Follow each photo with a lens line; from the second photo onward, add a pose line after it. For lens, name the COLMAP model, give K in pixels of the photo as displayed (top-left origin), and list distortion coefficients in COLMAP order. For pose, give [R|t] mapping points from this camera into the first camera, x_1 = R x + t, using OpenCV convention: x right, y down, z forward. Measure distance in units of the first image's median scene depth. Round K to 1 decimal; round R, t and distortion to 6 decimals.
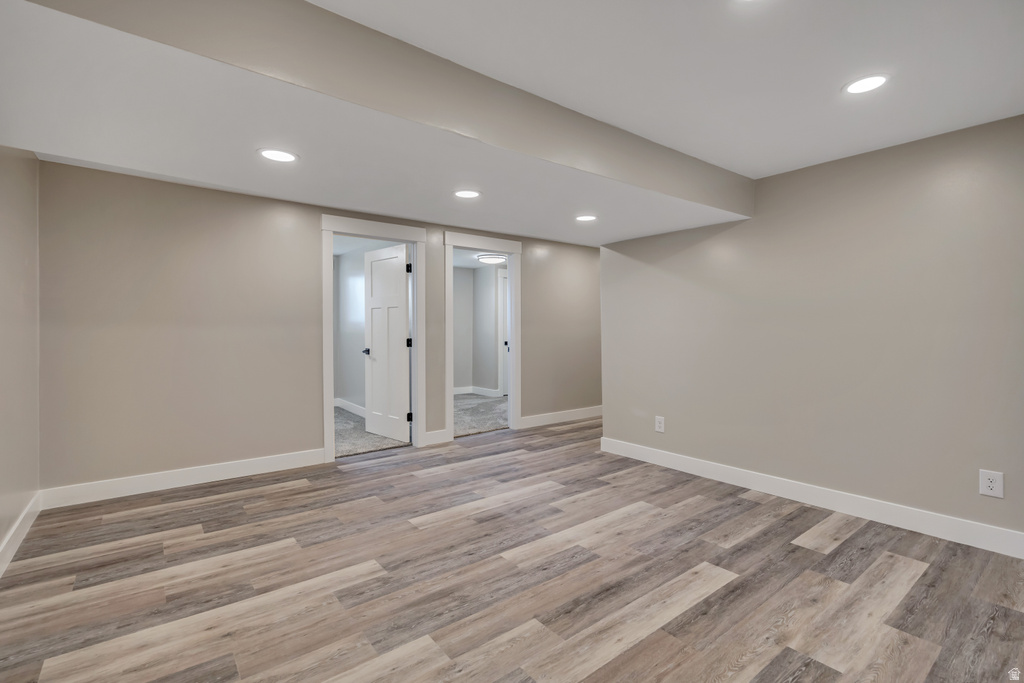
lens RADIAL K [[466.7, 0, 510.9], [0, 466.7, 334.9], [0, 0, 1]] dist [0.000434, 0.000194]
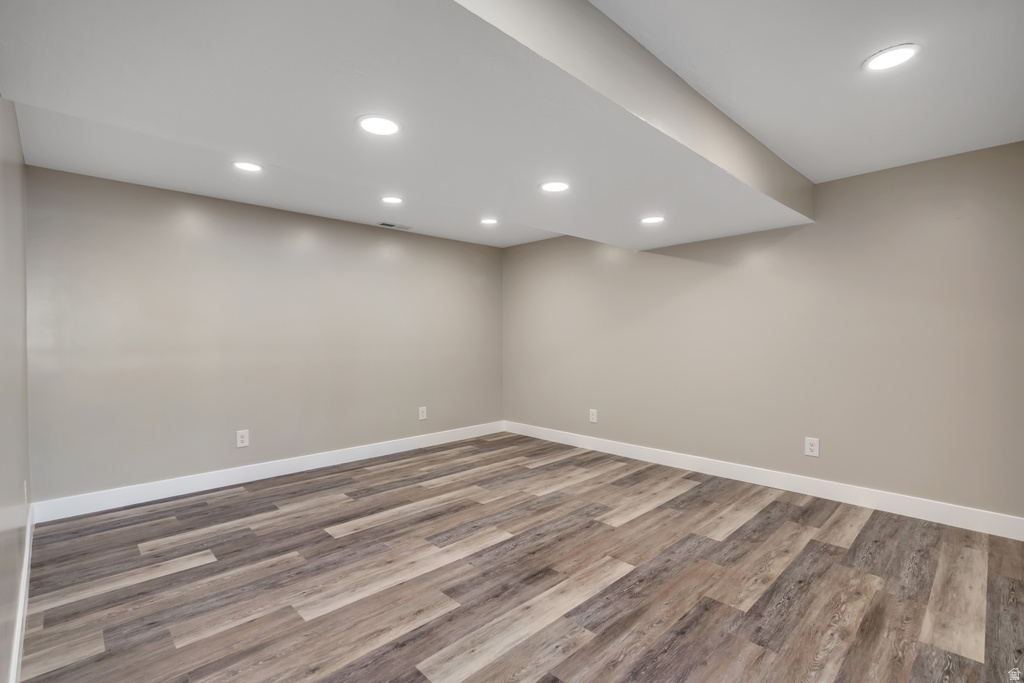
lens RADIAL K [[466.7, 0, 510.9], [0, 466.7, 334.9], [0, 0, 1]] dist [0.000434, 0.000194]
pose [[-0.994398, 0.005308, -0.105571, 0.093330], [0.004096, 0.999923, 0.011695, -0.028694], [0.105625, 0.011198, -0.994343, 1.981250]]
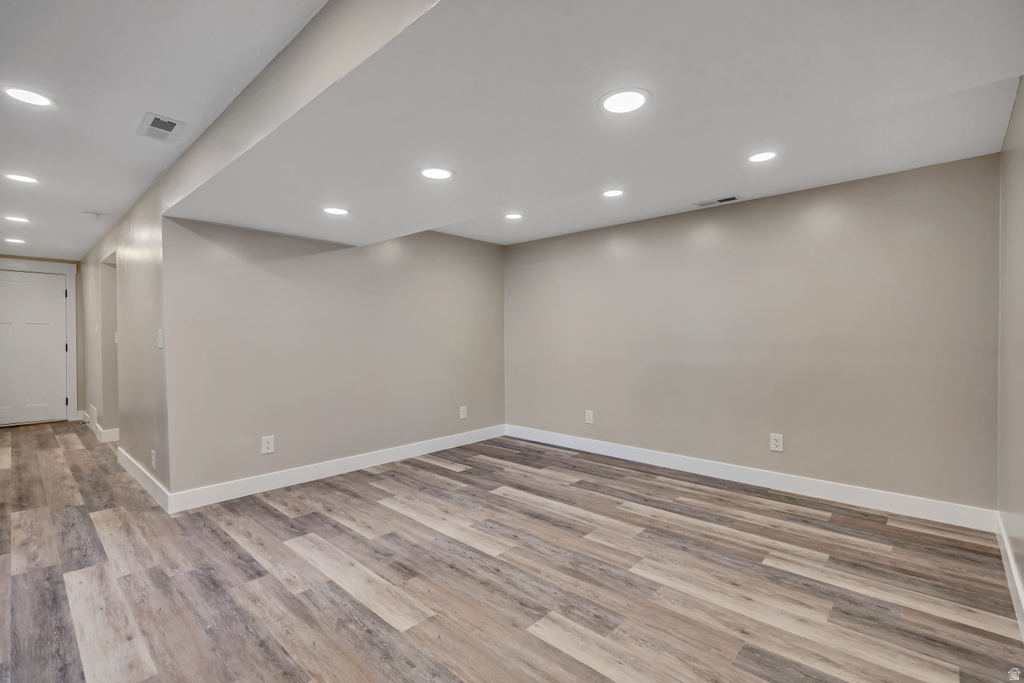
lens RADIAL K [[466.7, 0, 510.9], [0, 466.7, 334.9], [0, 0, 1]] dist [0.000434, 0.000194]
pose [[-0.154312, 0.005826, 0.988005, -0.977525], [0.015360, 0.999876, -0.003497, -0.011313], [-0.987903, 0.014636, -0.154382, 1.042224]]
